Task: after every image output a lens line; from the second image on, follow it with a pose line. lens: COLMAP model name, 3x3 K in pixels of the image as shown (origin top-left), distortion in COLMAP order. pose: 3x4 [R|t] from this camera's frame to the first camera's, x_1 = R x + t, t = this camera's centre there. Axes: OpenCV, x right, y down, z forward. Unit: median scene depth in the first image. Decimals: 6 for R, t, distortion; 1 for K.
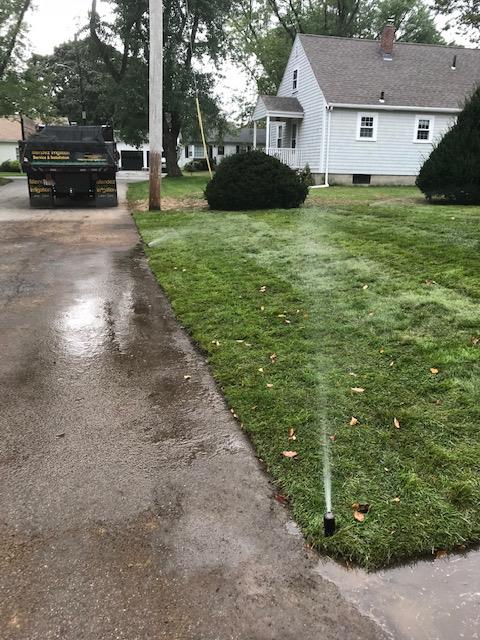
lens RADIAL K [[515.5, 0, 240.0], [0, 515.5, 320.0], [0, 0, 1]] dist [0.011968, -0.021132]
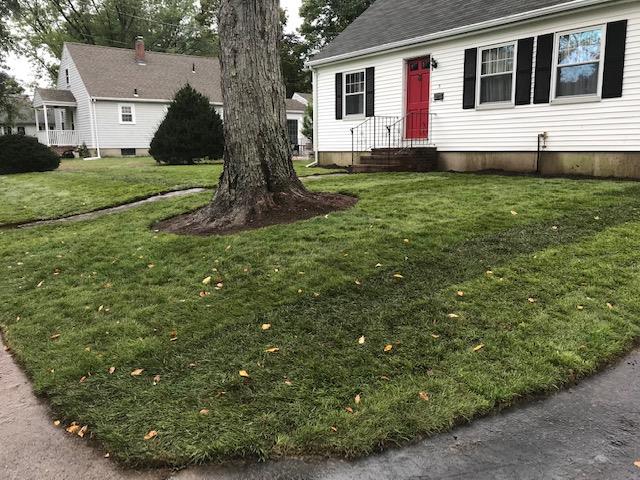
lens RADIAL K [[515.5, 0, 320.0], [0, 515.5, 240.0], [0, 0, 1]] dist [0.011968, -0.021132]
pose [[0.901157, -0.101797, 0.421371, 0.098657], [0.144078, 0.987112, -0.069657, 0.113201], [-0.408849, 0.123482, 0.904209, -0.371139]]
